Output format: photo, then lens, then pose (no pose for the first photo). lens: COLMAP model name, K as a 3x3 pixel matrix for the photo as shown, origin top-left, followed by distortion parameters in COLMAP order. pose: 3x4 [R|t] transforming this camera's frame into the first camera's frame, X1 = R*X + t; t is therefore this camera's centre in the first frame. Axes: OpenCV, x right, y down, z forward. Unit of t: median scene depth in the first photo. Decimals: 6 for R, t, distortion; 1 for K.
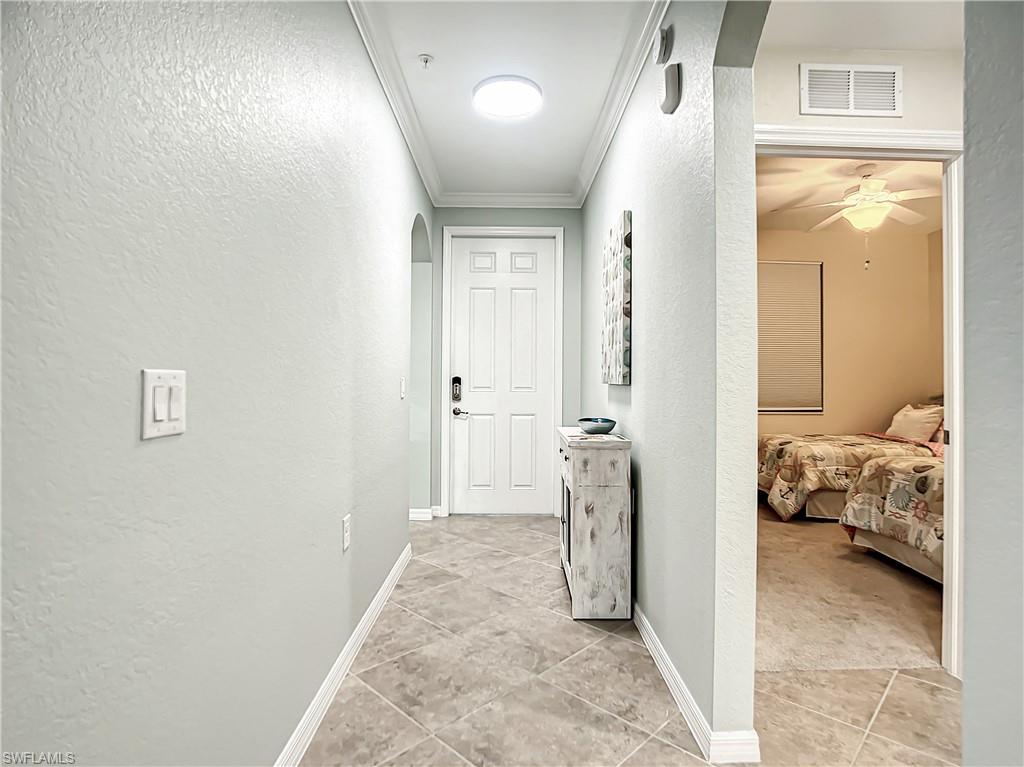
lens RADIAL K [[519.6, 0, 513.5], [0, 519.6, 397.4], [0, 0, 1]] dist [-0.008595, 0.000709]
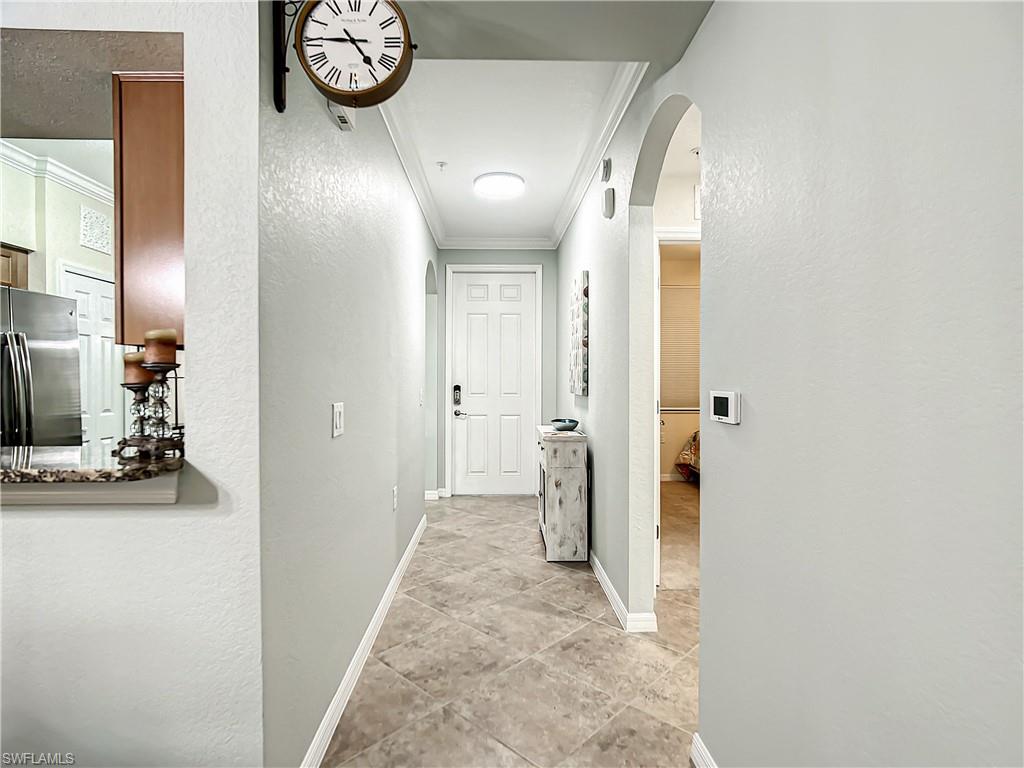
lens RADIAL K [[525.3, 0, 510.6], [0, 525.3, 384.5], [0, 0, 1]] dist [-0.004288, -0.000448]
pose [[0.999721, -0.003216, 0.023385, -0.016491], [0.003522, 0.999908, -0.013084, -0.037401], [-0.023340, 0.013163, 0.999641, -0.417139]]
